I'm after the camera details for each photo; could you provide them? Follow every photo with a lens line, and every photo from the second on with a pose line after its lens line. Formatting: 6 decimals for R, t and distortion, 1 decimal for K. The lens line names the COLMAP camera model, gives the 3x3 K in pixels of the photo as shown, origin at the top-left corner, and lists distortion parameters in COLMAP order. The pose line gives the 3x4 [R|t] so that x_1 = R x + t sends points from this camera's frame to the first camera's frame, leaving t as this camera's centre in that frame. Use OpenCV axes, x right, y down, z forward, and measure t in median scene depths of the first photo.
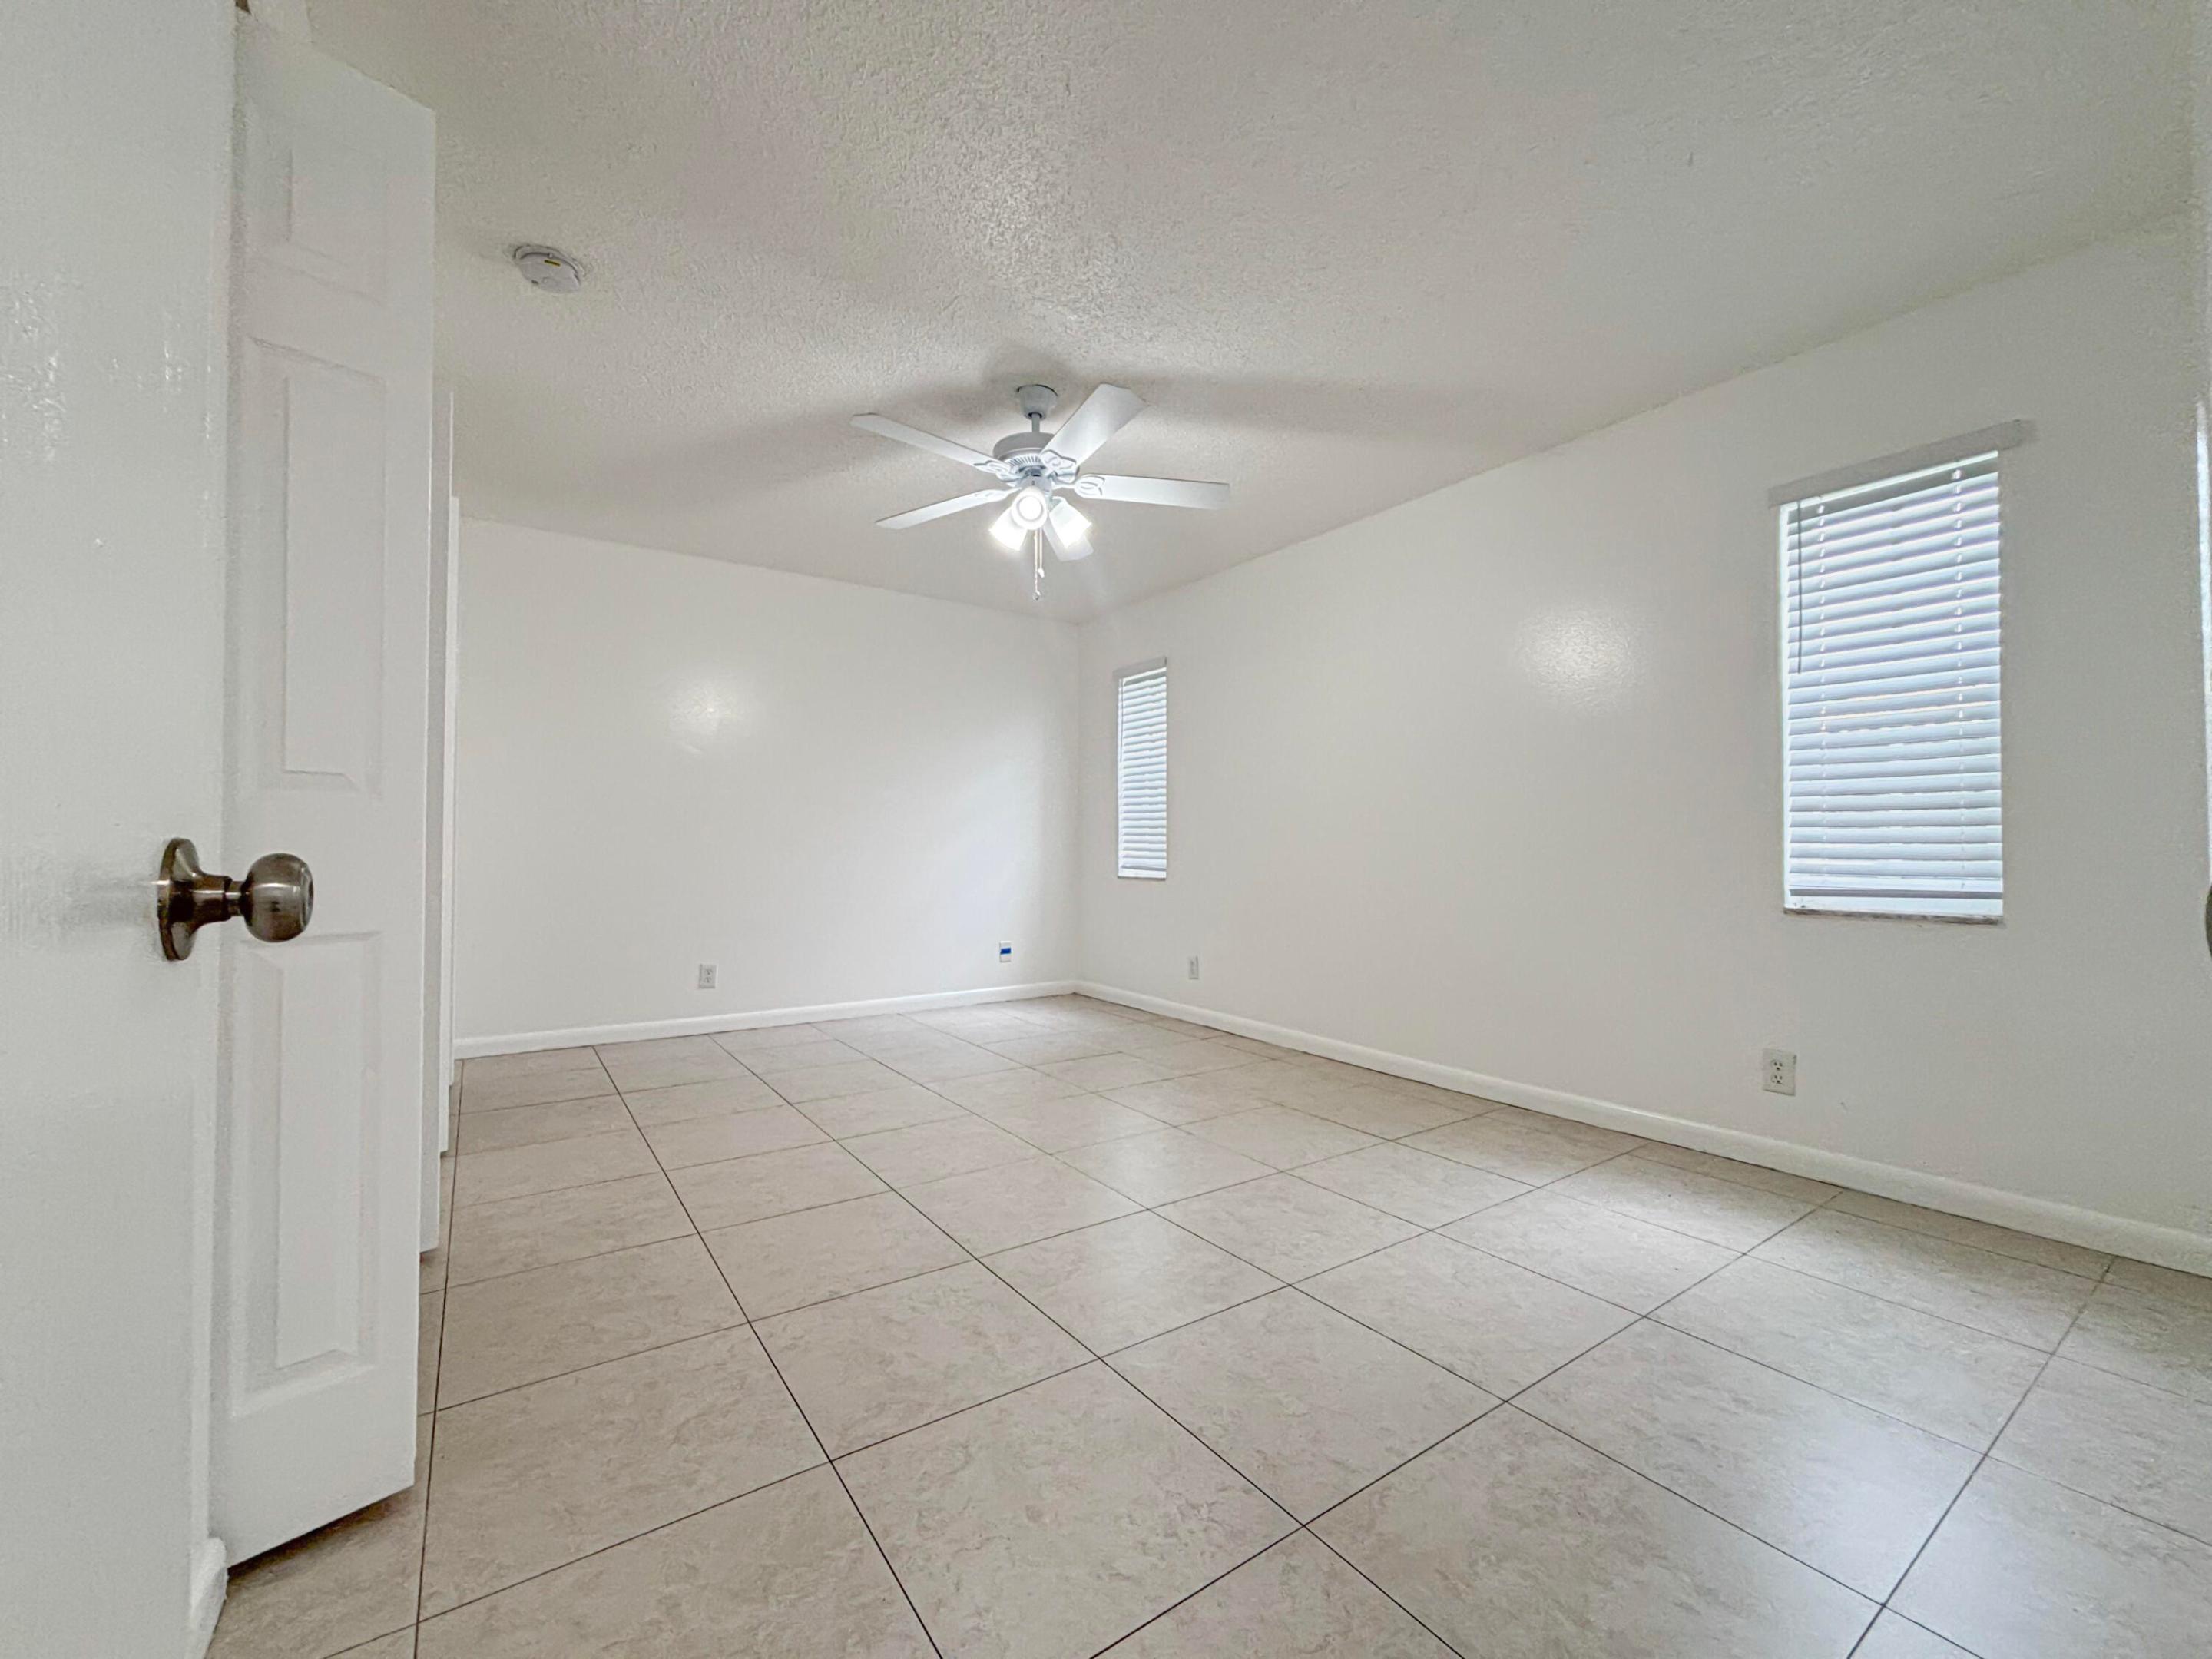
lens RADIAL K [[899.4, 0, 1102.1], [0, 899.4, 841.8], [0, 0, 1]] dist [-0.003274, -0.001561]
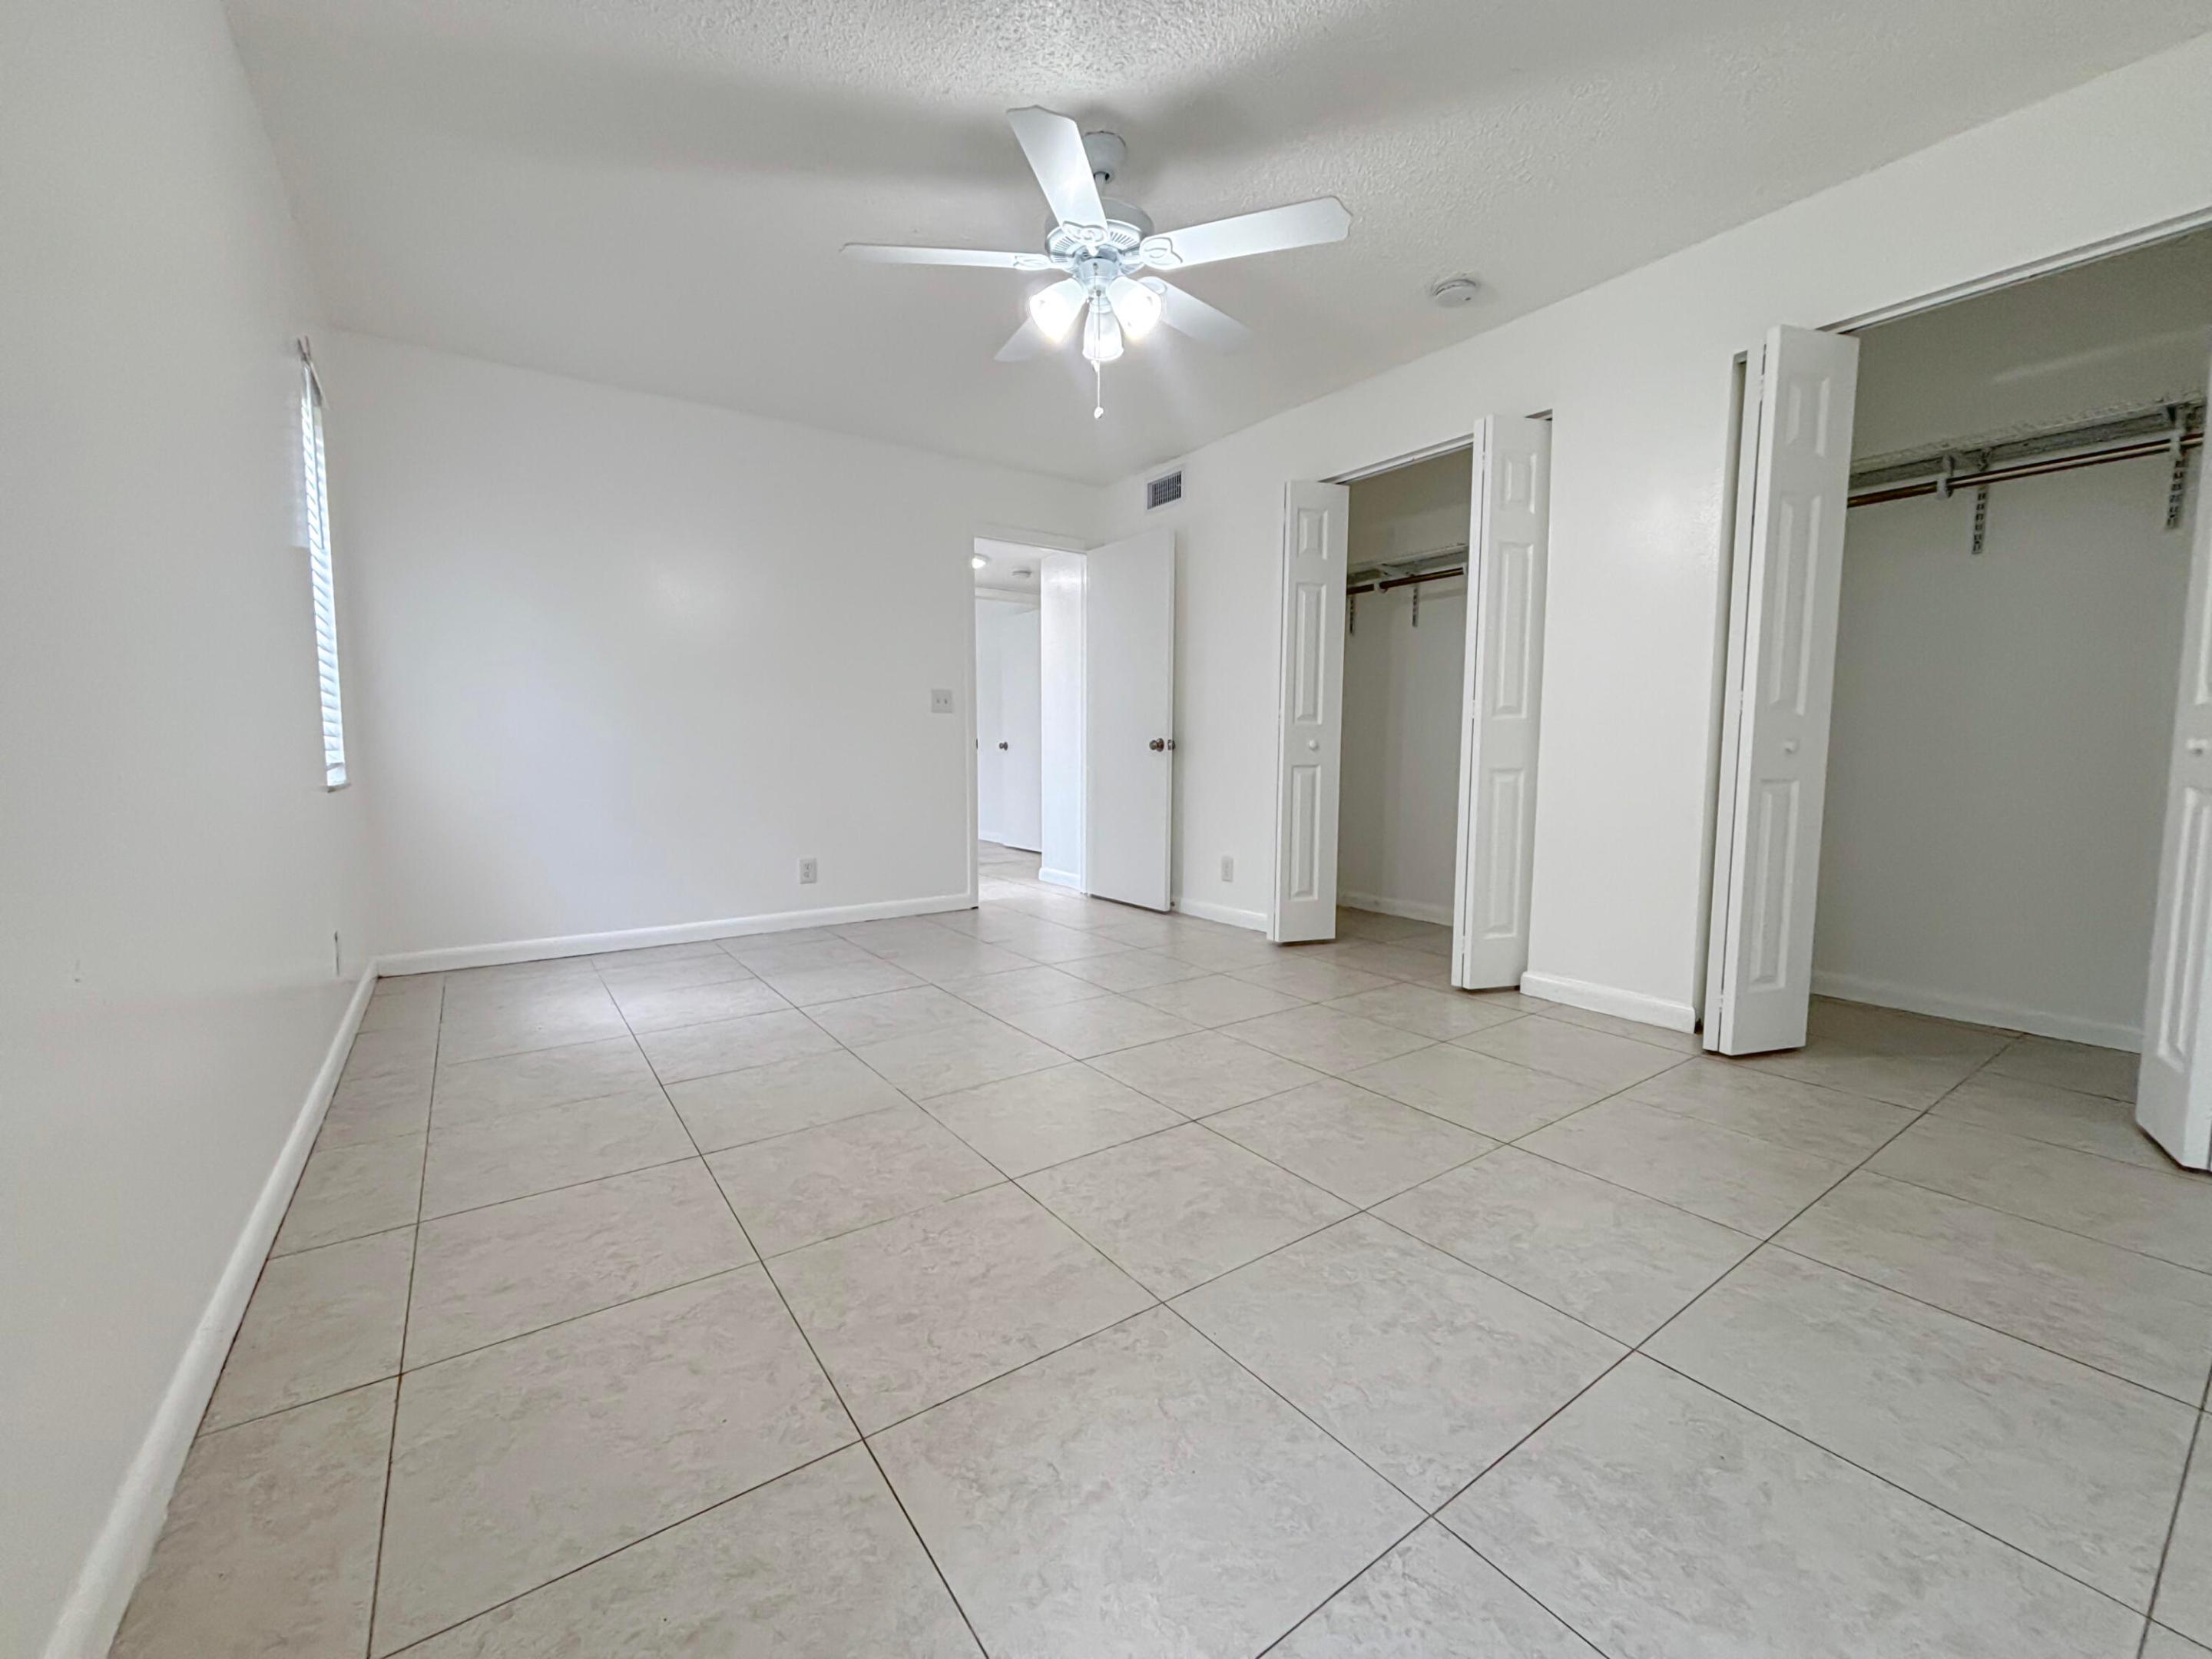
lens RADIAL K [[899.4, 0, 1110.7], [0, 899.4, 814.5], [0, 0, 1]] dist [-0.003274, -0.001561]
pose [[-0.999939, -0.006037, -0.009278, -0.081517], [-0.006745, 0.996908, 0.078285, 0.023577], [0.008776, 0.078343, -0.996888, 1.919321]]
